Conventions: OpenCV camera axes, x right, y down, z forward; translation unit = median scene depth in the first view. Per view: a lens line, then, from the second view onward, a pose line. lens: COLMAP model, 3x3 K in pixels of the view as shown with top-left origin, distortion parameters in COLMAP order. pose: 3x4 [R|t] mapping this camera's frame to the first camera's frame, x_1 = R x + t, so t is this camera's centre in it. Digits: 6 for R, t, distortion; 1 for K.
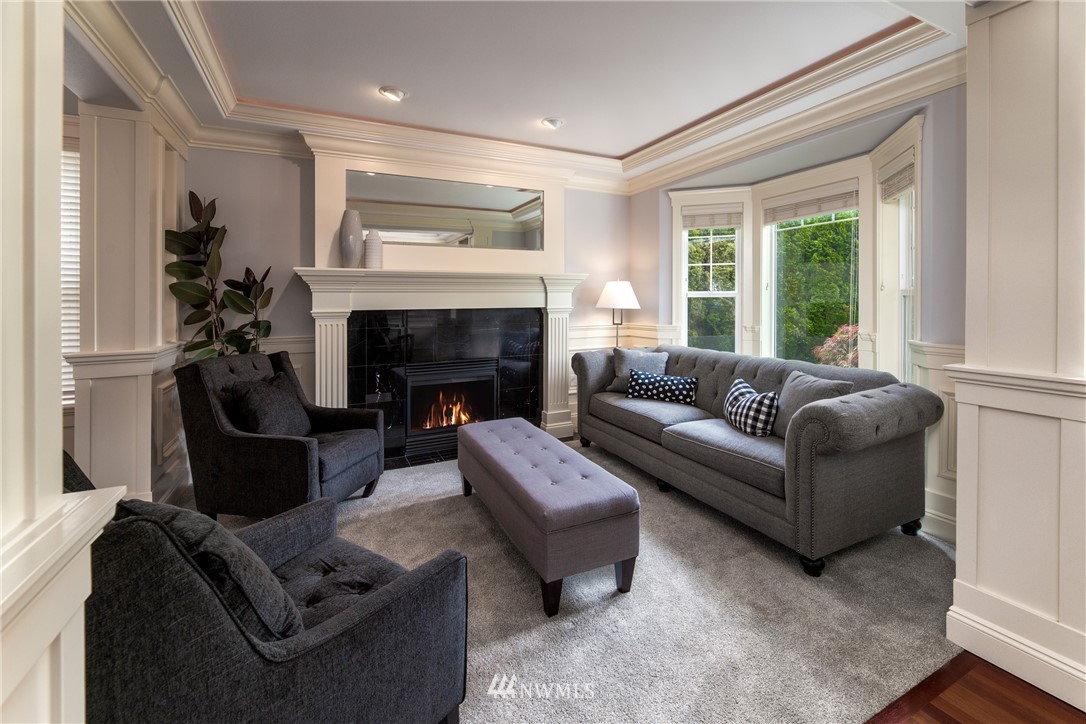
lens RADIAL K [[470.4, 0, 563.8], [0, 470.4, 296.5], [0, 0, 1]] dist [-0.005184, -0.000120]
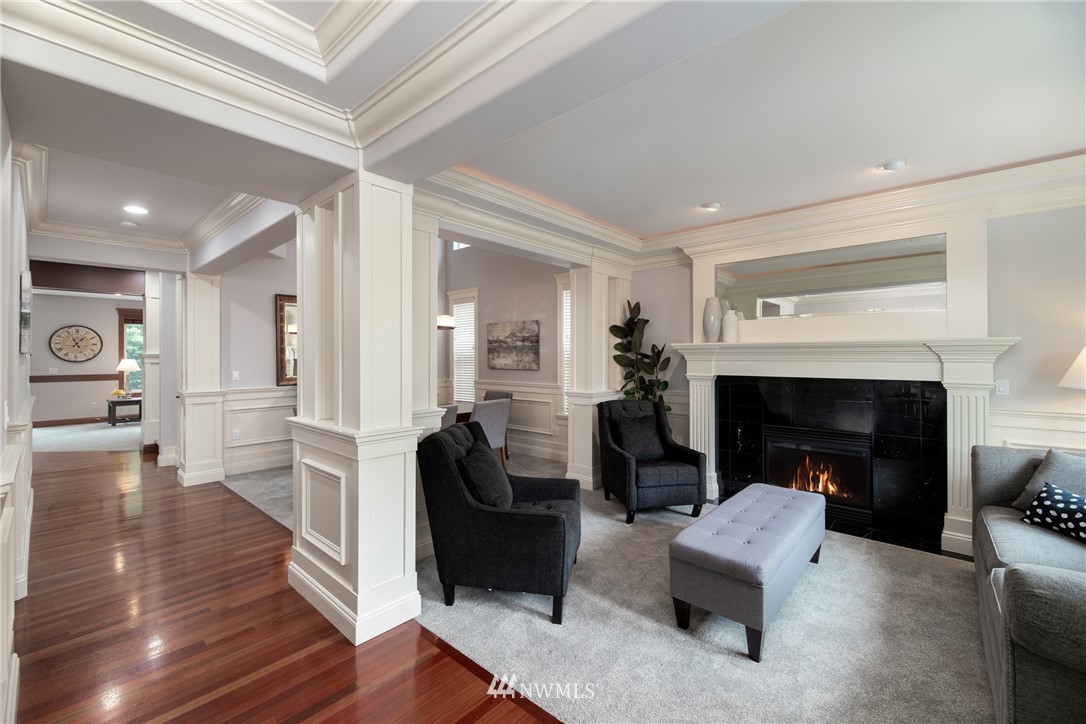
lens RADIAL K [[453.2, 0, 544.9], [0, 453.2, 355.7], [0, 0, 1]] dist [0.000570, 0.000302]
pose [[0.361817, 0.011670, -0.932176, 0.517717], [0.003730, 0.999896, 0.013965, -0.041031], [0.932242, -0.008530, 0.361735, 0.113768]]
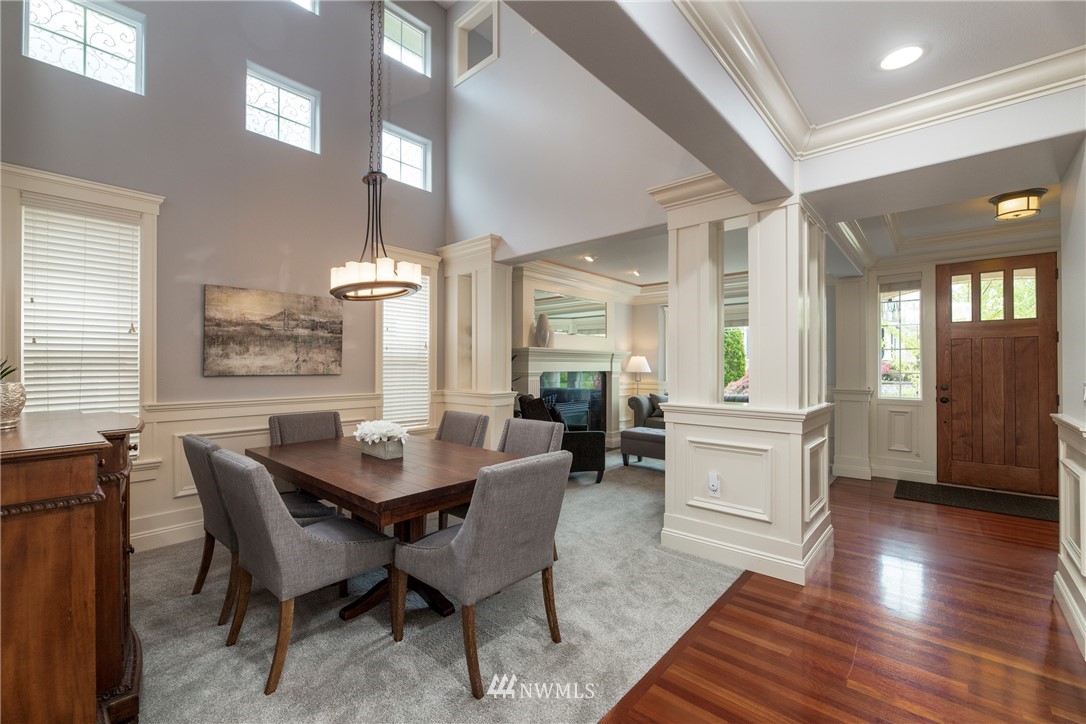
lens RADIAL K [[453.2, 0, 543.4], [0, 453.2, 364.8], [0, 0, 1]] dist [0.000570, 0.000302]
pose [[0.933053, 0.008958, 0.359629, -0.906518], [-0.007586, 0.999958, -0.005225, 0.010694], [-0.359660, 0.002147, 0.933081, -0.489026]]
